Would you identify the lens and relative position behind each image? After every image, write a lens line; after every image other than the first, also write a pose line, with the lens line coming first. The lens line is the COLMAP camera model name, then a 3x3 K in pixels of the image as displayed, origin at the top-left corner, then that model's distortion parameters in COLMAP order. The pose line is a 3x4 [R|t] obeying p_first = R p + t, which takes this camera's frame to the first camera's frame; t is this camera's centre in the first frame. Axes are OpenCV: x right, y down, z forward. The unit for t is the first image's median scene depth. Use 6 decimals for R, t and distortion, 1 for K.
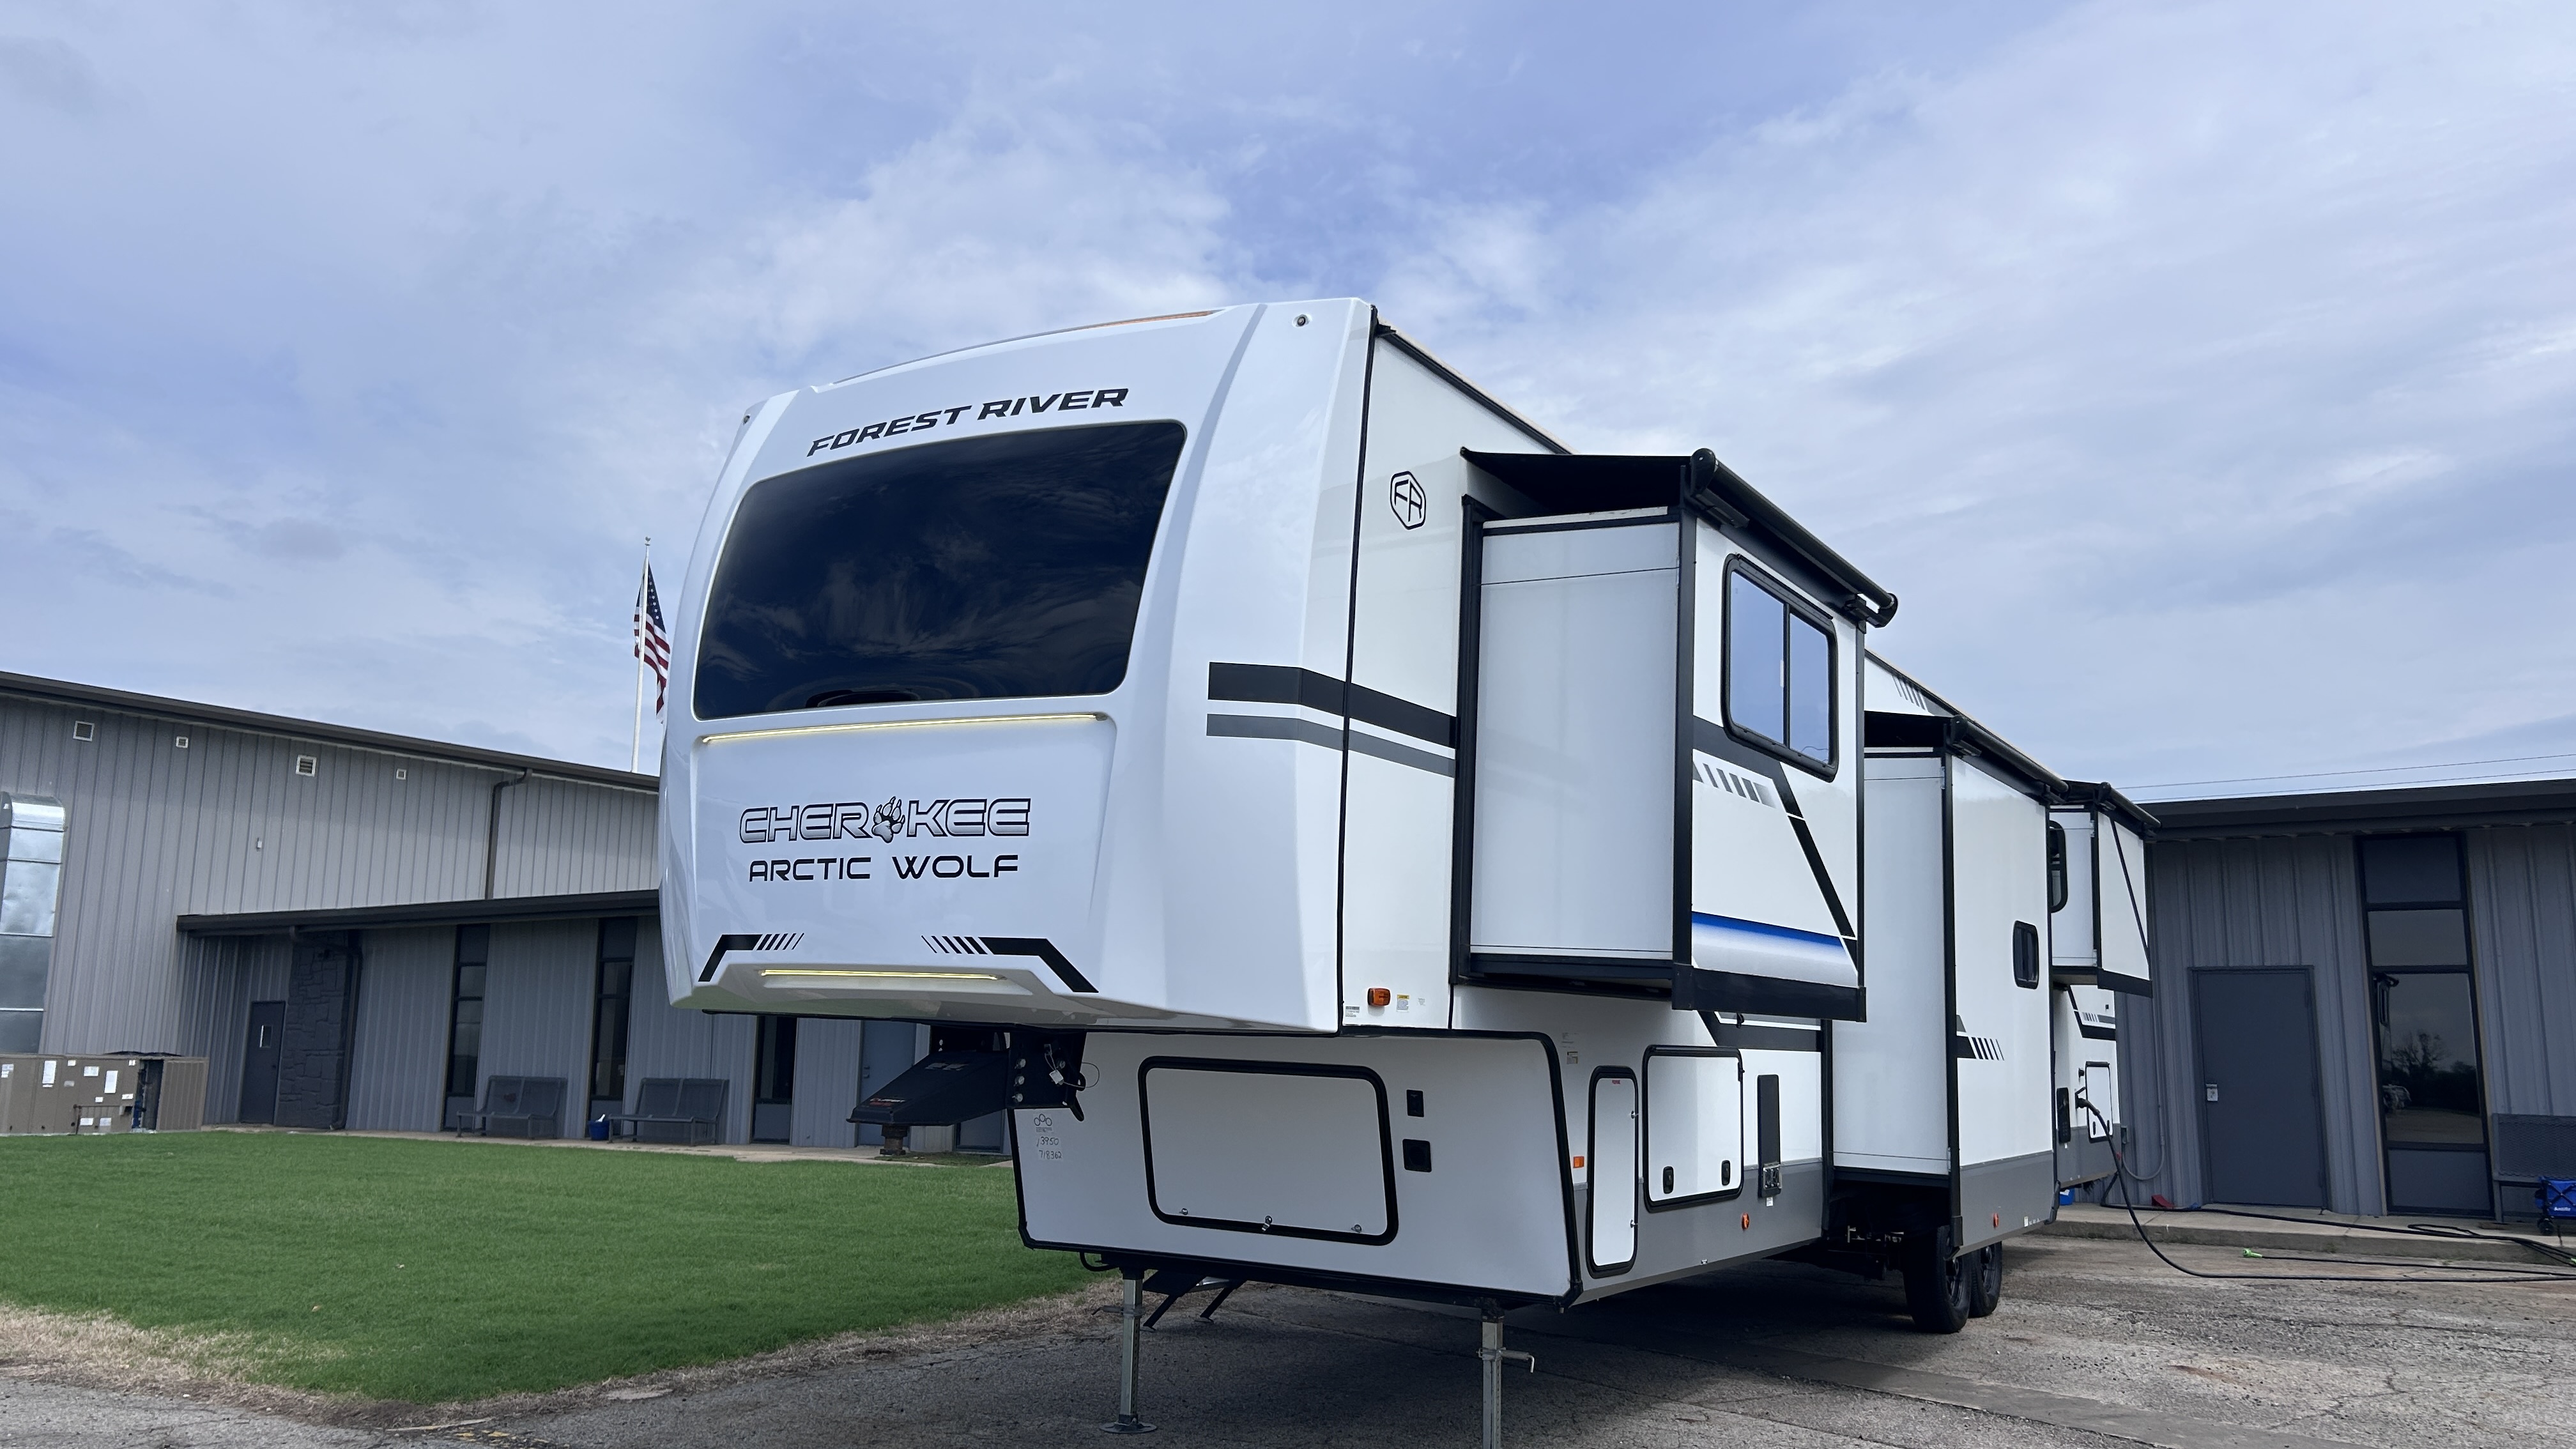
lens RADIAL K [[1944.8, 0, 1317.7], [0, 1944.8, 727.3], [0, 0, 1]] dist [0.072301, -0.073001]
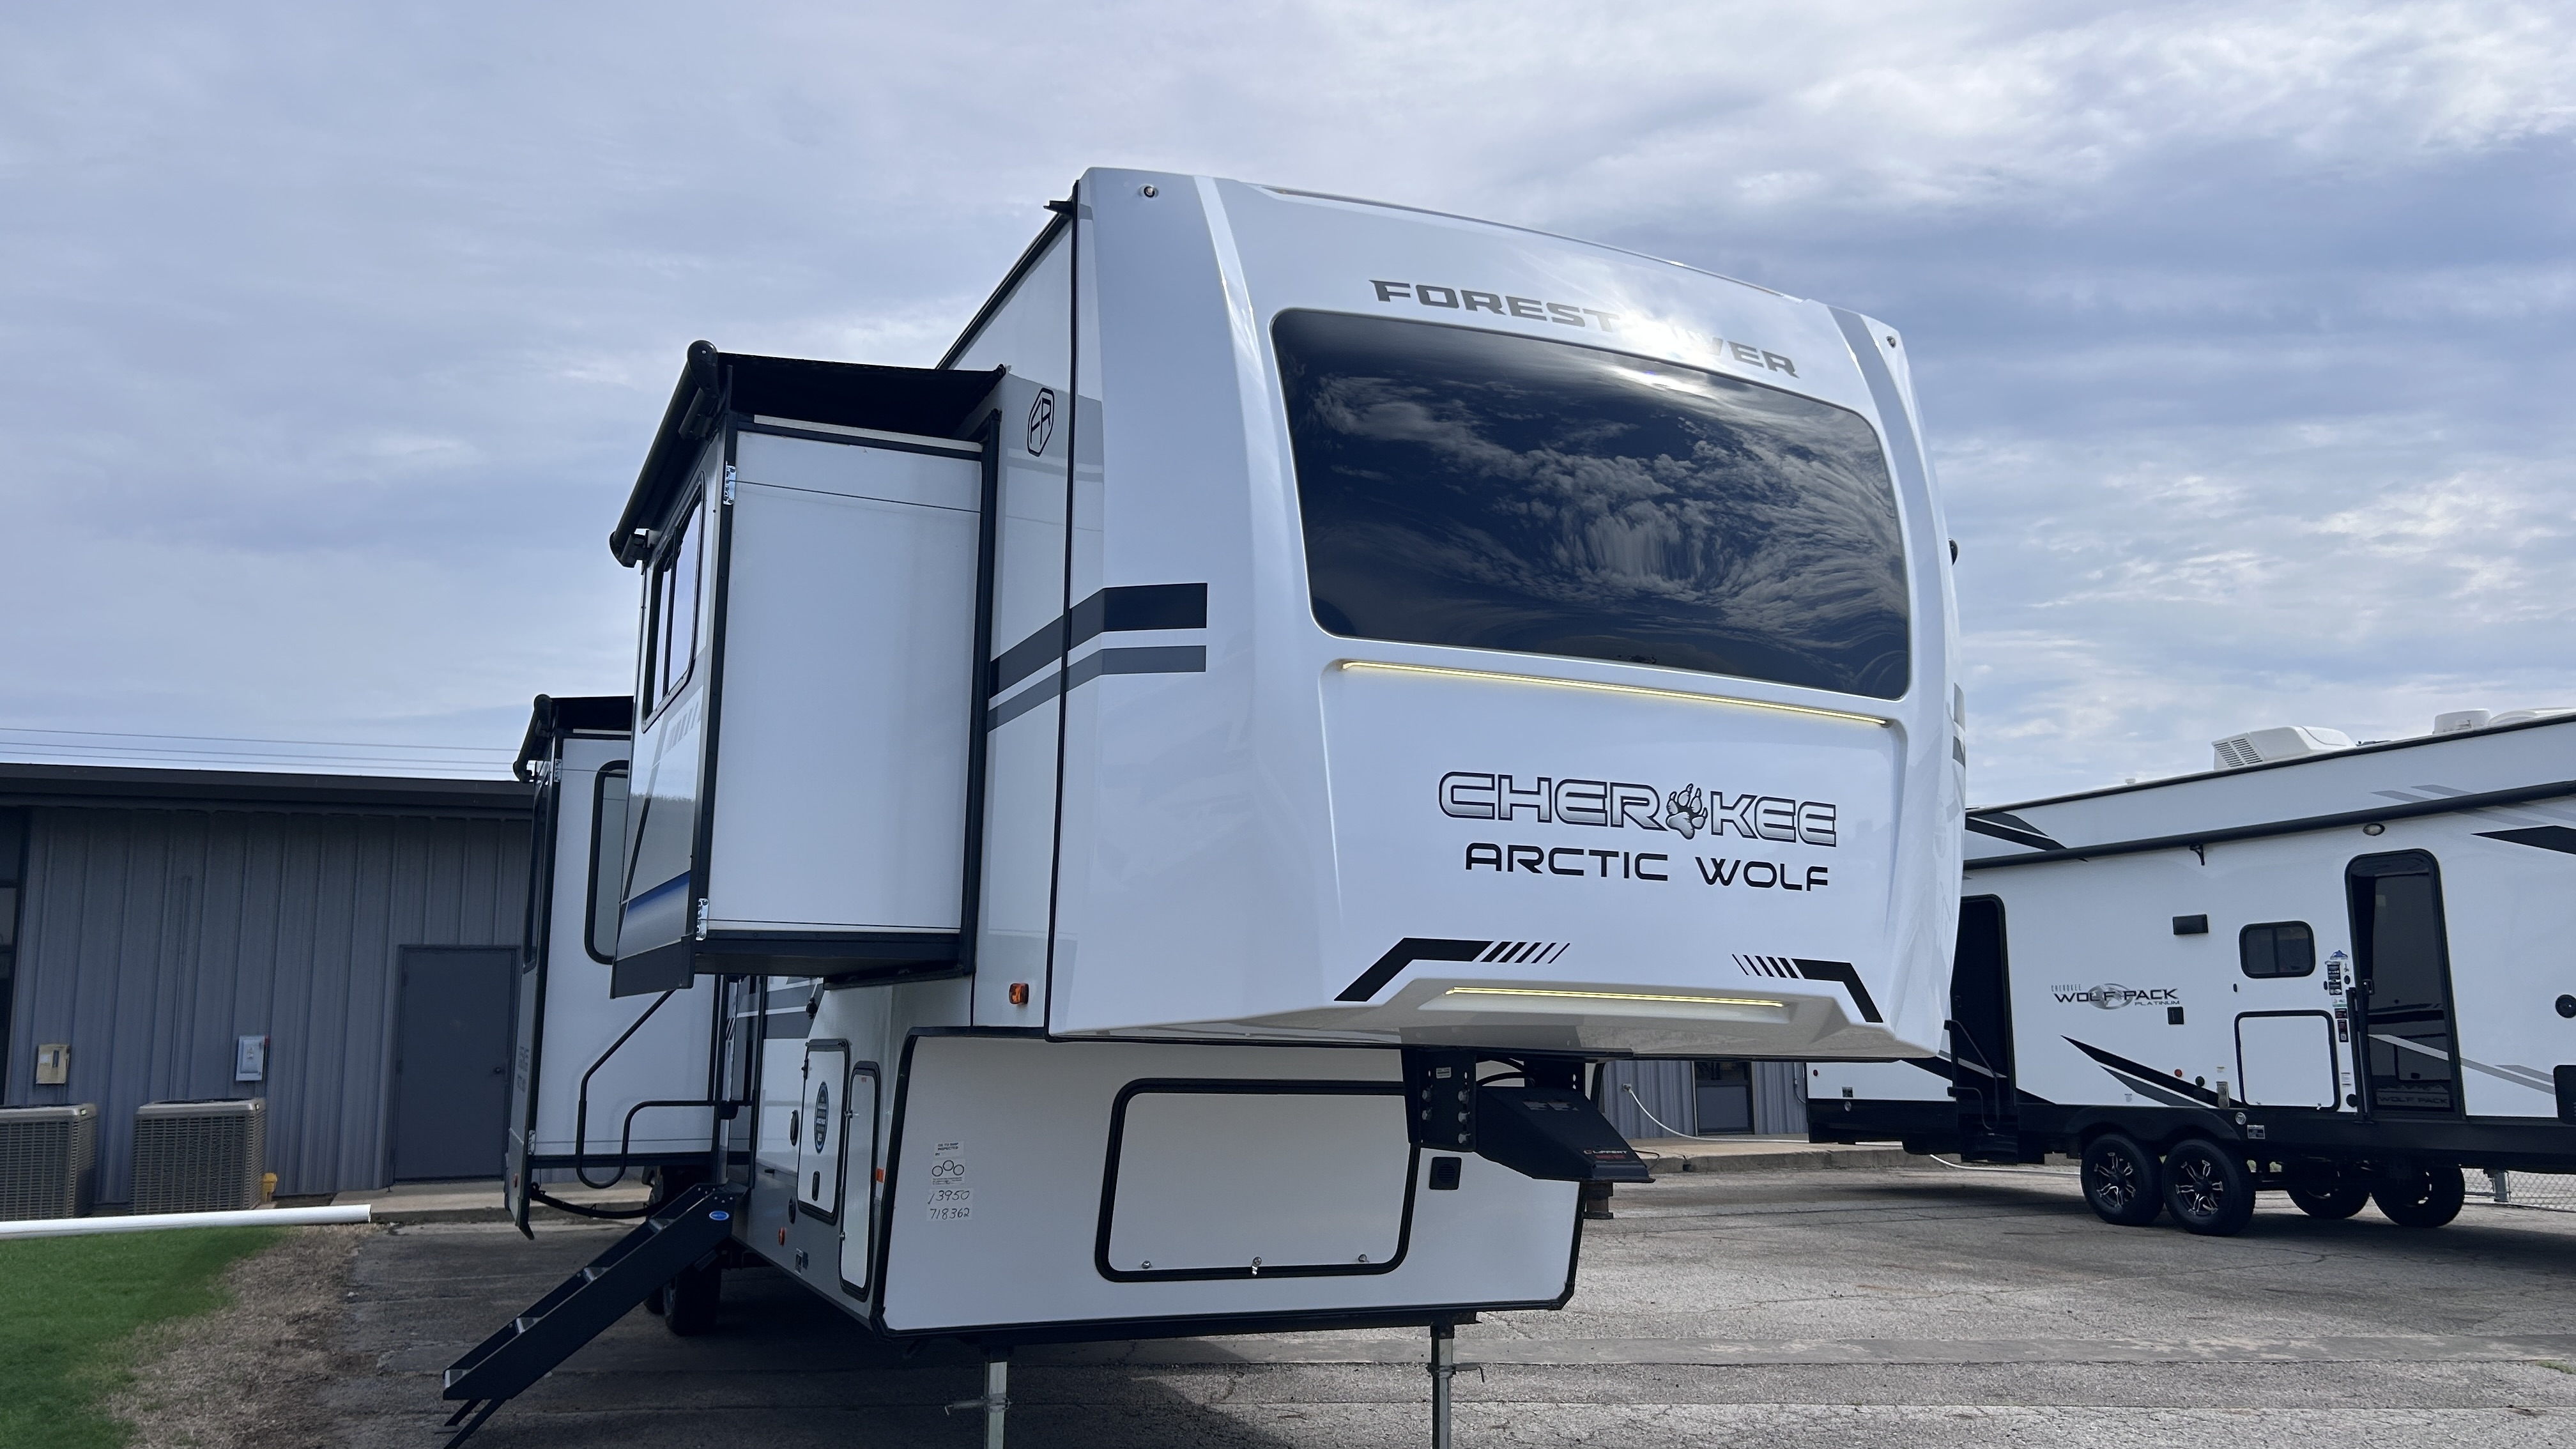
lens RADIAL K [[1944.8, 0, 1311.5], [0, 1944.8, 728.2], [0, 0, 1]] dist [0.072301, -0.073001]
pose [[0.580194, 0.107552, 0.807346, -0.934688], [-0.124517, 0.991304, -0.042575, 0.064323], [-0.804904, -0.075826, 0.588540, 0.615100]]
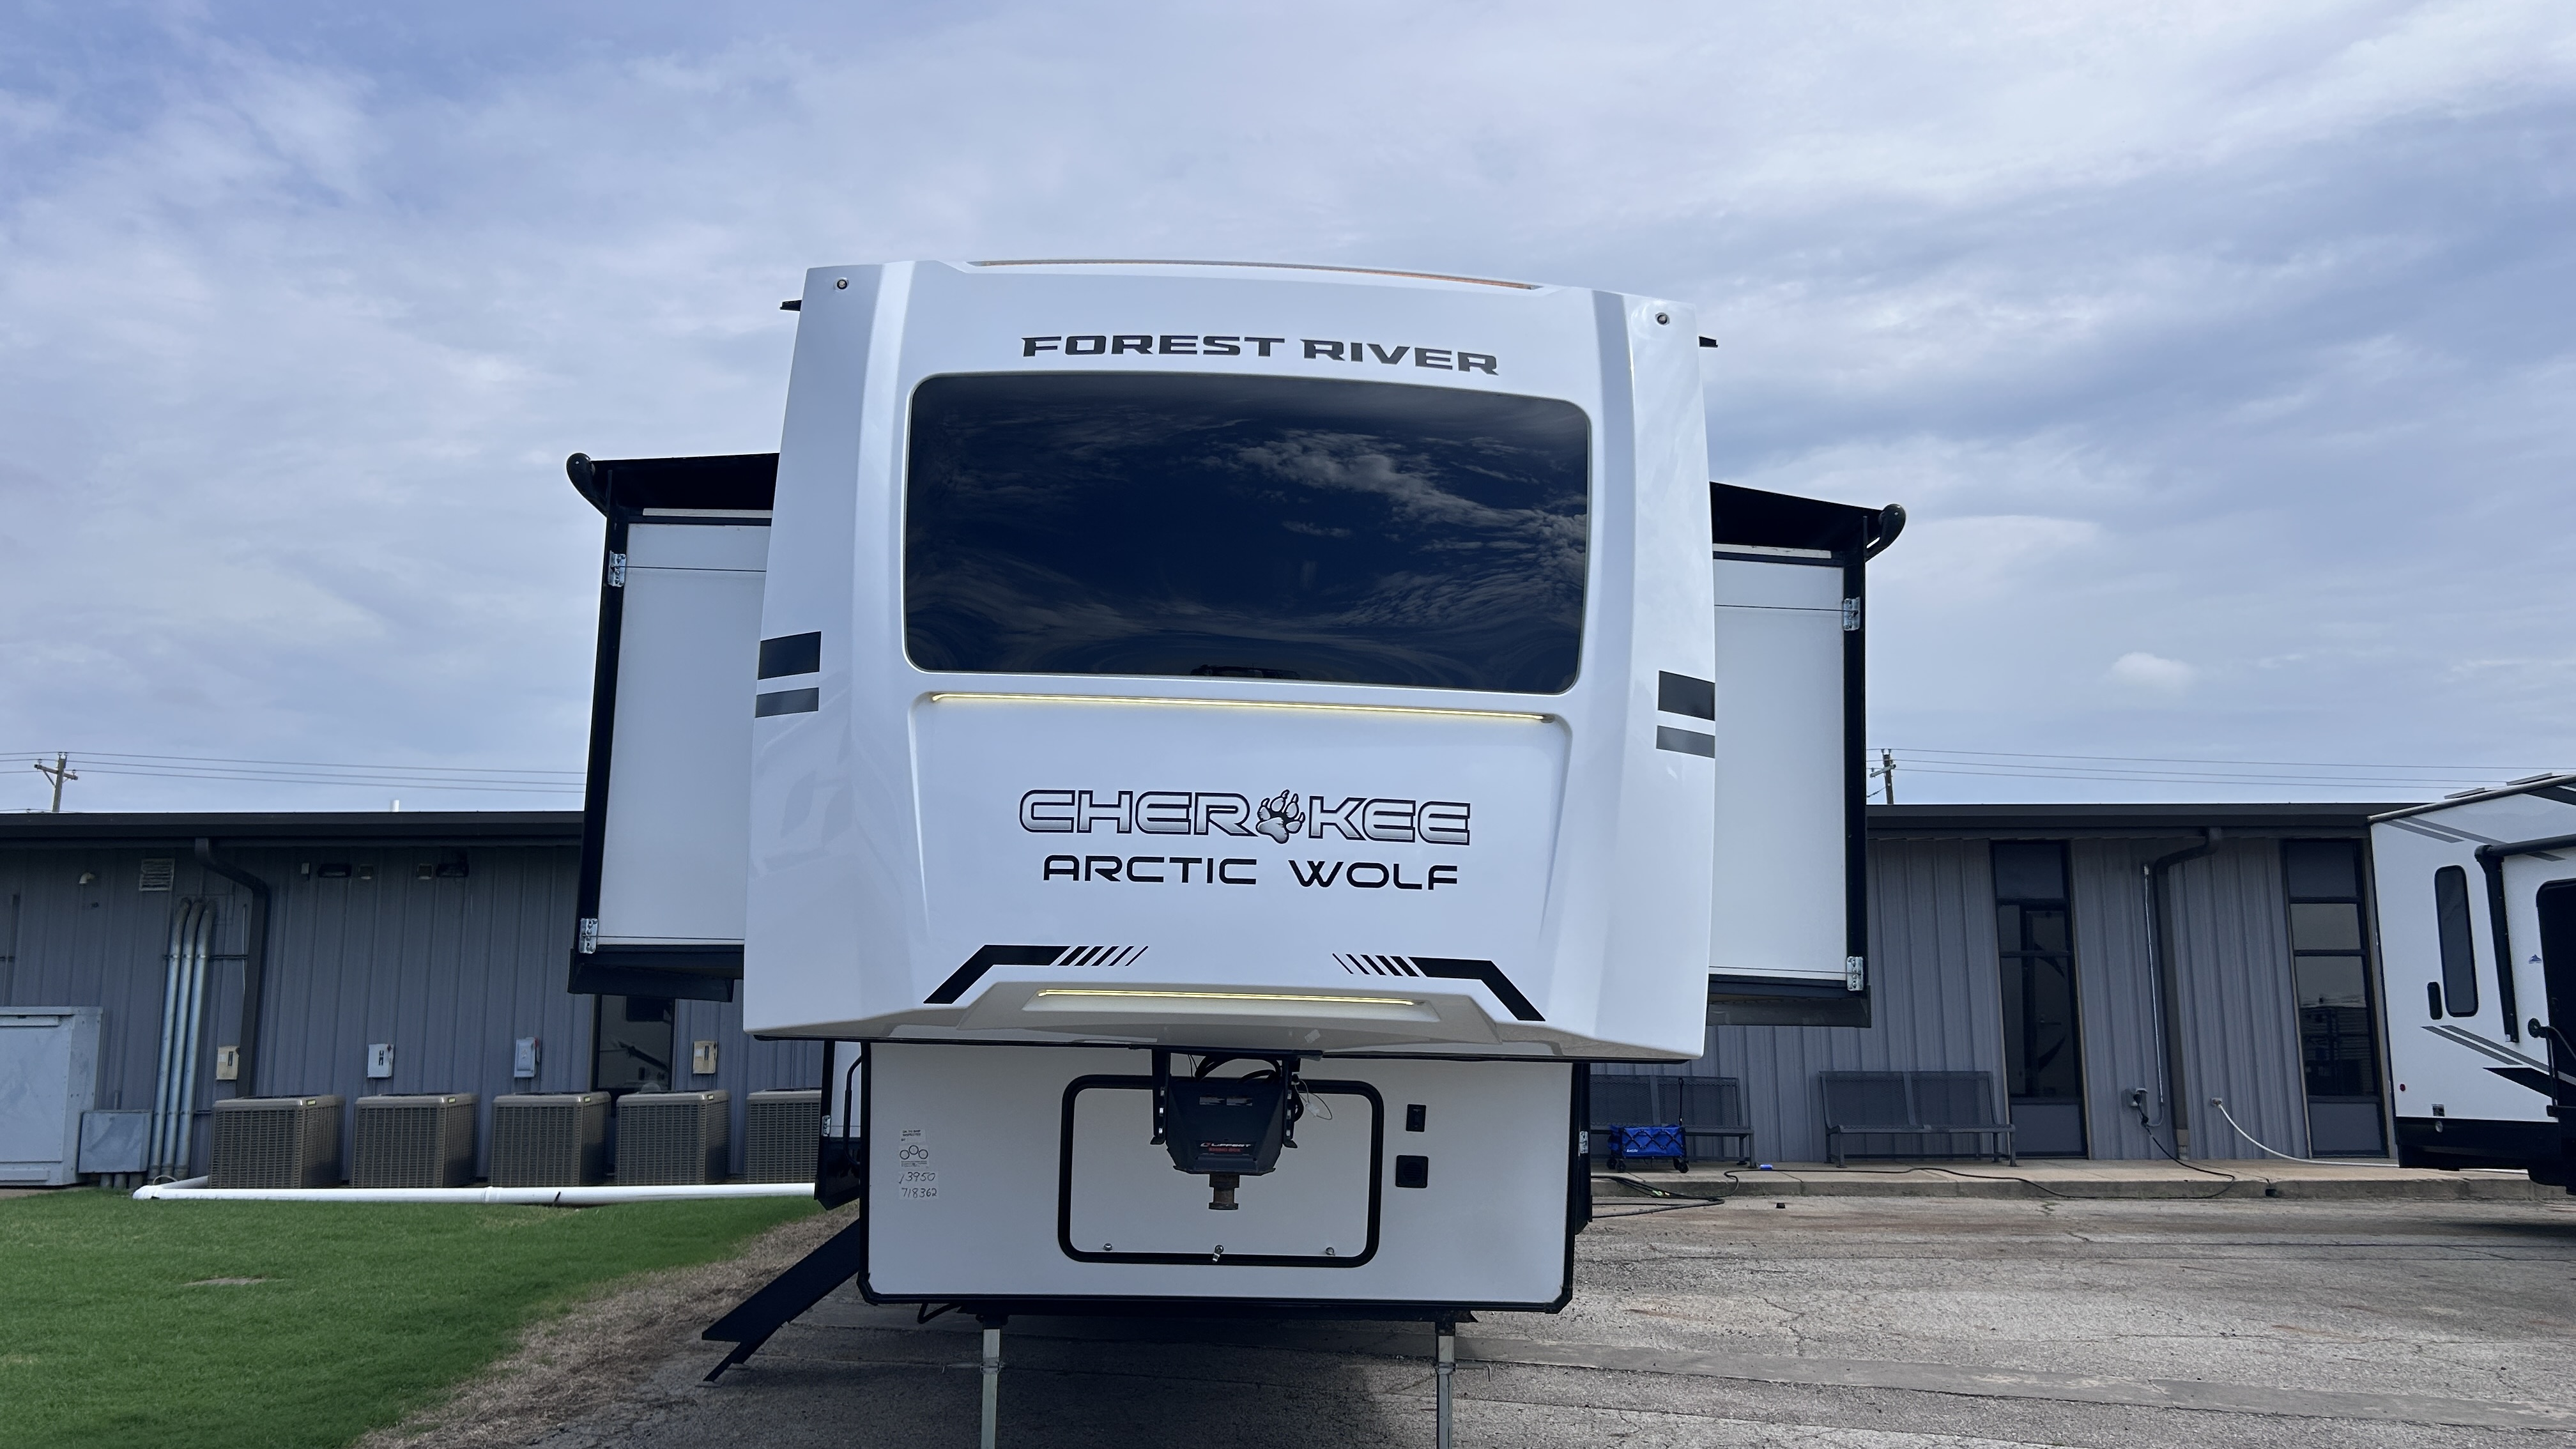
lens RADIAL K [[1944.8, 0, 1314.7], [0, 1944.8, 724.6], [0, 0, 1]] dist [0.072301, -0.073001]
pose [[0.834952, 0.071454, 0.545664, -0.642358], [-0.079232, 0.996813, -0.009295, 0.013399], [-0.544589, -0.035474, 0.837952, 0.267897]]
